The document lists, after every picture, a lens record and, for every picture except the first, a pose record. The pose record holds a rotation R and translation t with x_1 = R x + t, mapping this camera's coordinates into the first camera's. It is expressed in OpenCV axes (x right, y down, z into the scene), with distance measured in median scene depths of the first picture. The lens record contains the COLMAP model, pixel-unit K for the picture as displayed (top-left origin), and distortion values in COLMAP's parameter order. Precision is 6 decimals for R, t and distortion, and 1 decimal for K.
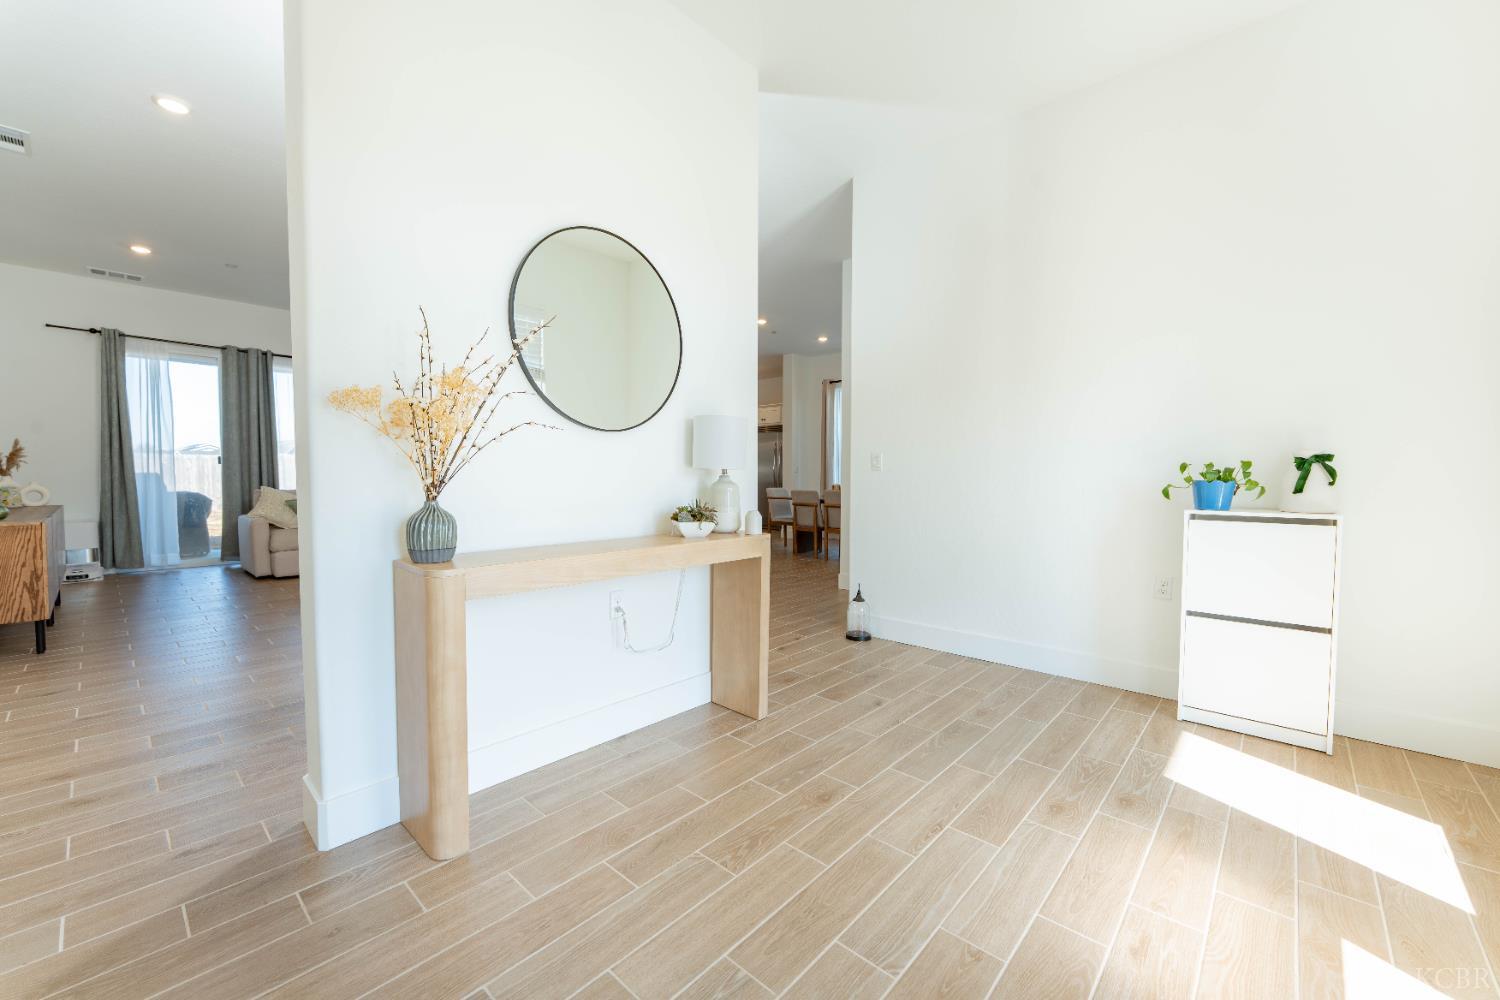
lens RADIAL K [[593.8, 0, 750.0], [0, 593.8, 500.0], [0, 0, 1]] dist [0.000850, 0.000107]
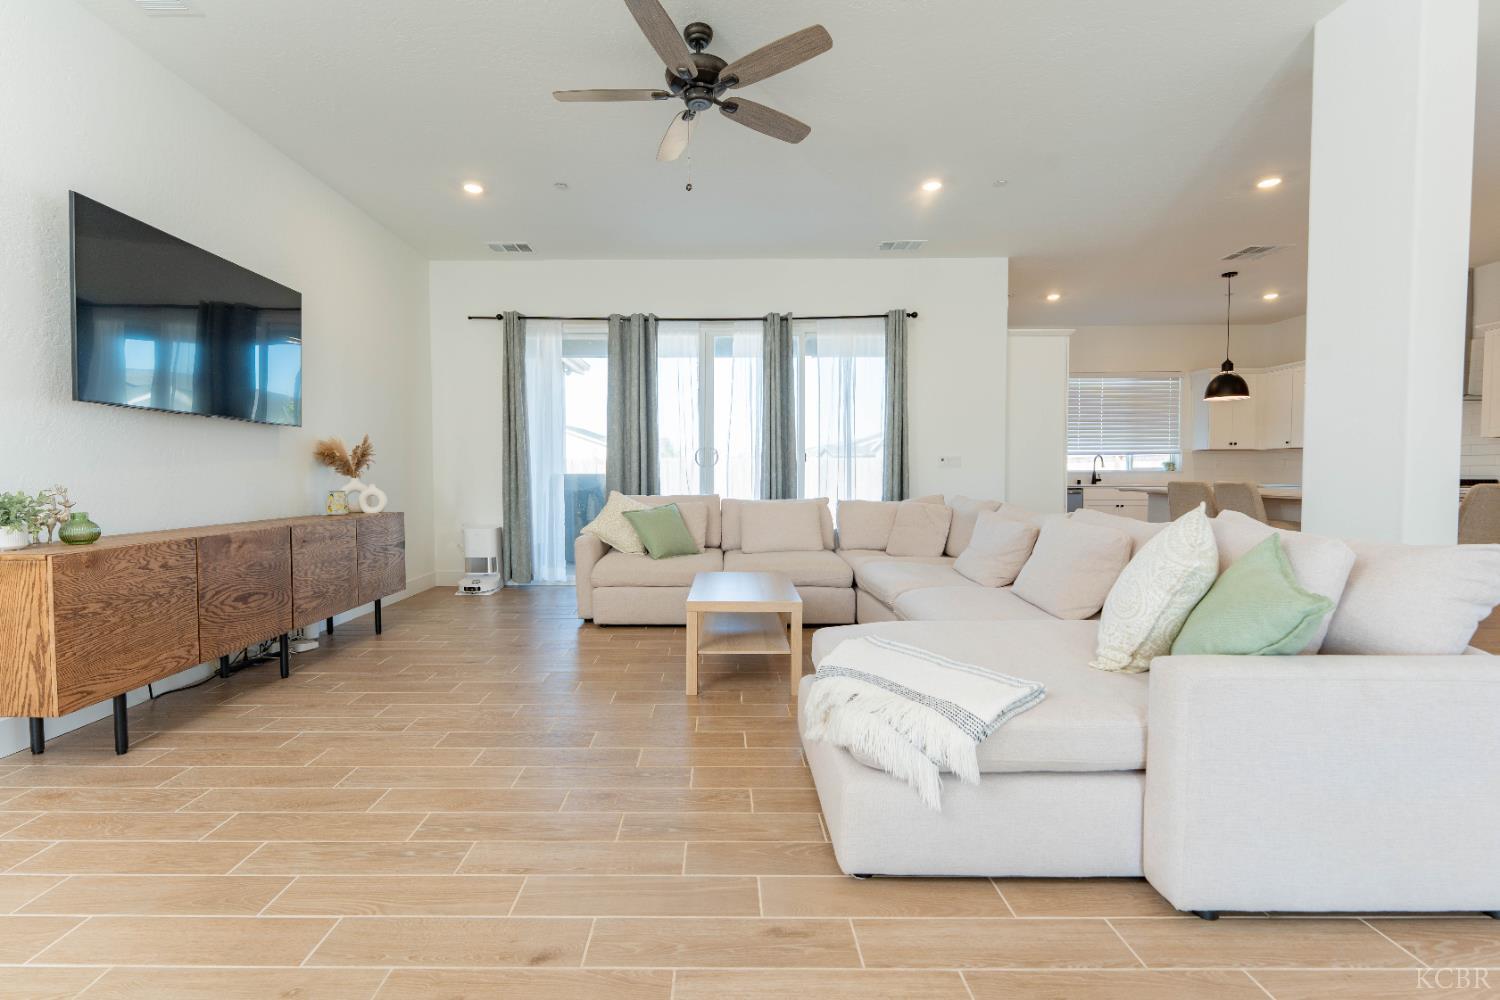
lens RADIAL K [[639.1, 0, 726.2], [0, 639.1, 501.2], [0, 0, 1]] dist [-0.000646, -0.000686]
pose [[0.677573, 0.024199, -0.735057, -0.149826], [-0.026829, 0.999607, 0.008178, -0.021858], [0.734966, 0.014180, 0.677956, 0.596435]]
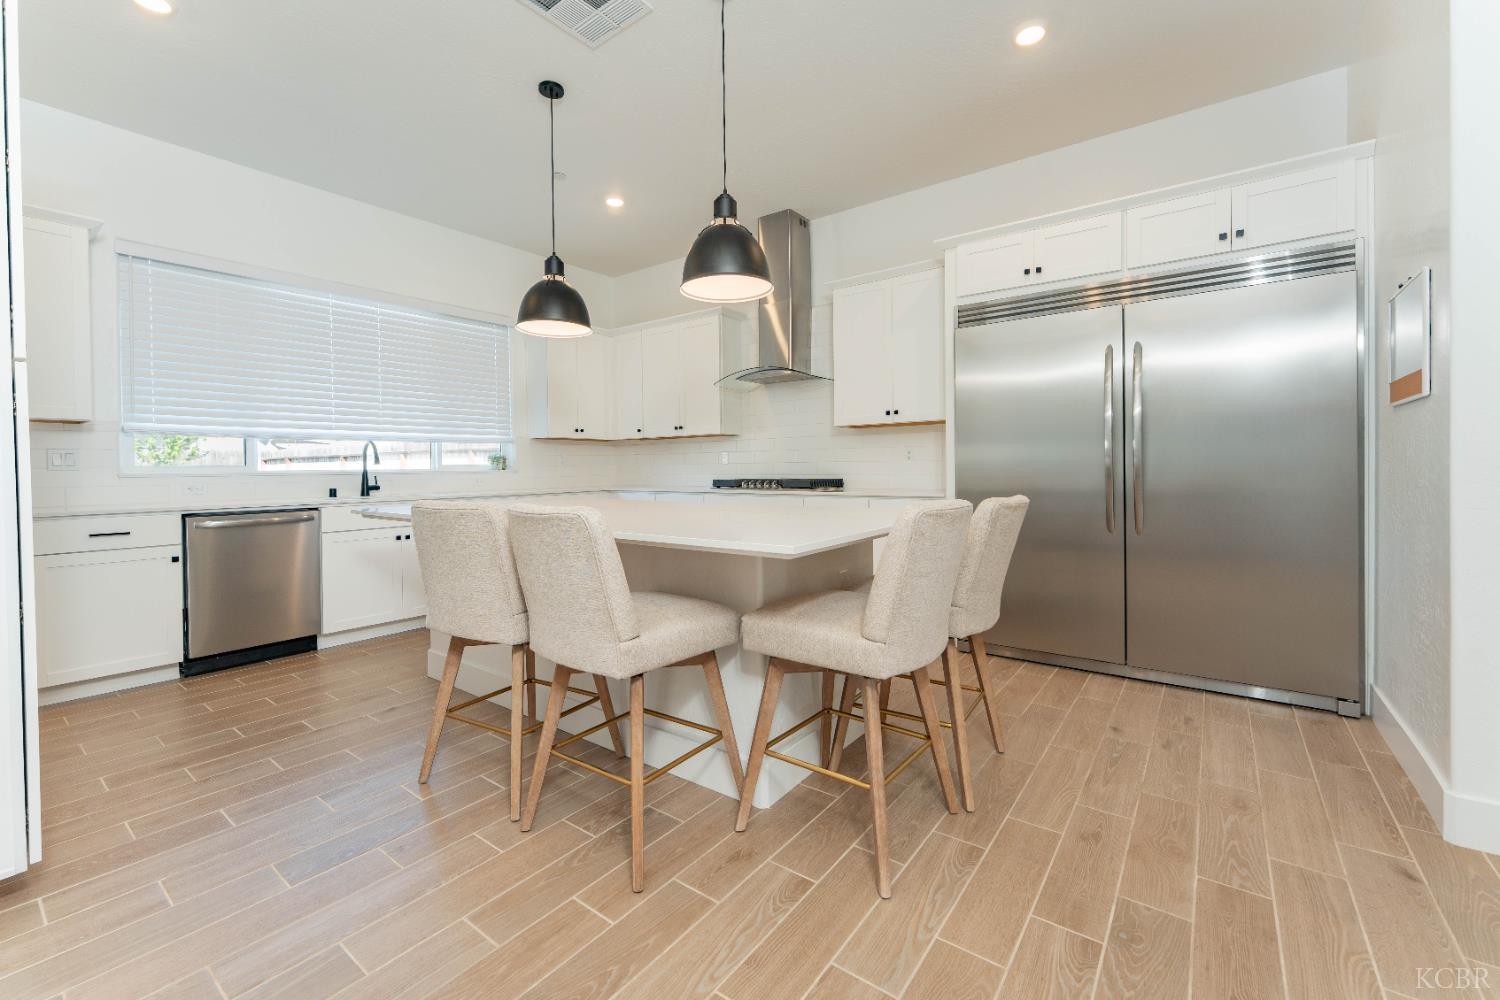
lens RADIAL K [[606.2, 0, 753.7], [0, 606.2, 479.9], [0, 0, 1]] dist [-0.003487, -0.000311]
pose [[0.994684, -0.017249, 0.101518, -0.259314], [0.019763, 0.999521, -0.023804, -0.062966], [-0.101058, 0.025684, 0.994549, 1.411895]]
